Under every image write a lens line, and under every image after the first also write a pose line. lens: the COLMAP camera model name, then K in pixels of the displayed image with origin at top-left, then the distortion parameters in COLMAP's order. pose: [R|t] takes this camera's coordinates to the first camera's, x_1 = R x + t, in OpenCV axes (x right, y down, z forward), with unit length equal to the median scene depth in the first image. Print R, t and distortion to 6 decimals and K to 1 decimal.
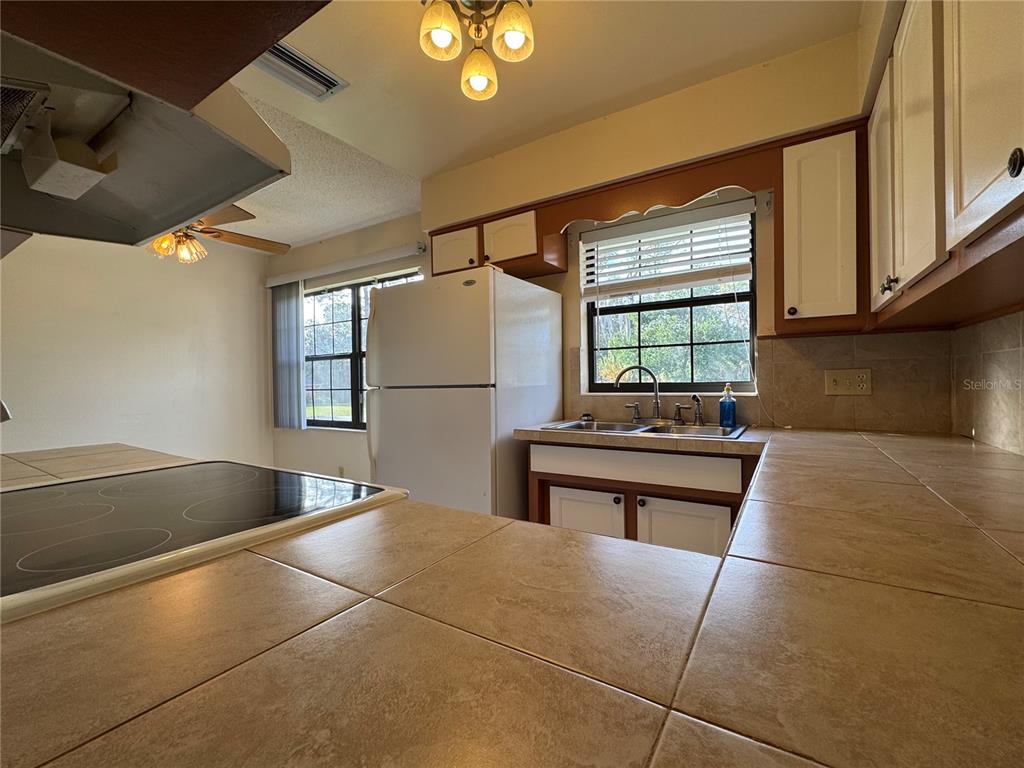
lens RADIAL K [[443.9, 0, 507.3], [0, 443.9, 382.5], [0, 0, 1]] dist [-0.003572, 0.001670]
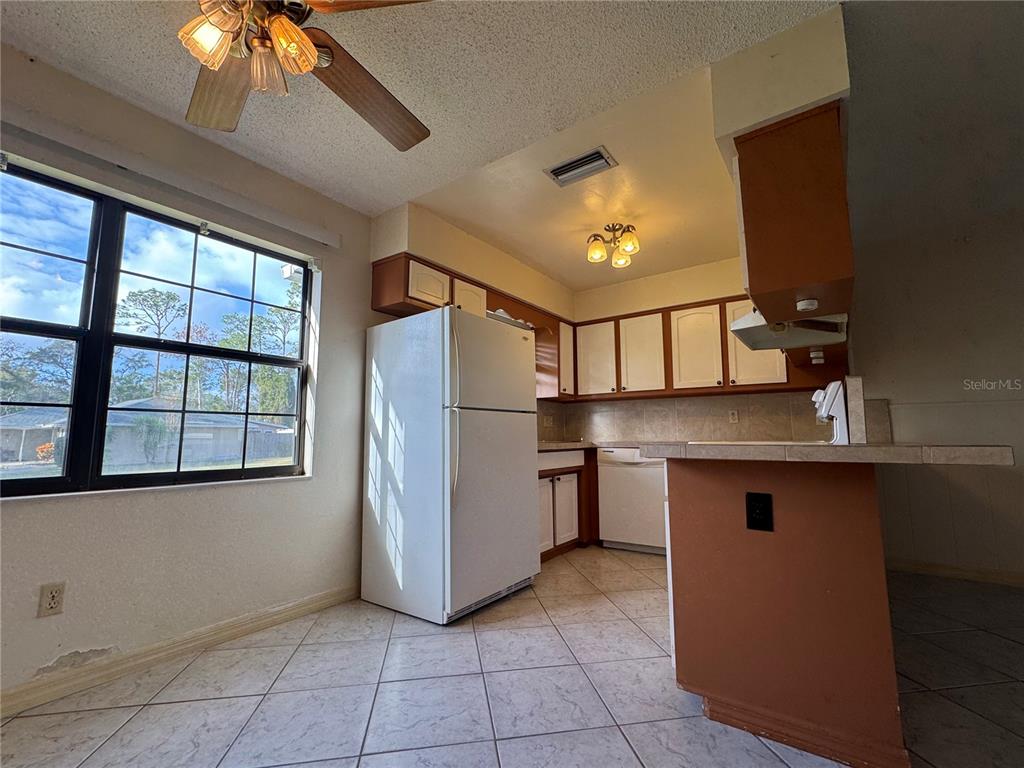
lens RADIAL K [[443.9, 0, 511.1], [0, 443.9, 385.4], [0, 0, 1]] dist [-0.003572, 0.001670]
pose [[0.057656, 0.130582, 0.989760, -1.176093], [0.005374, 0.991354, -0.131106, 0.085987], [-0.998322, 0.012878, 0.056455, 0.778196]]
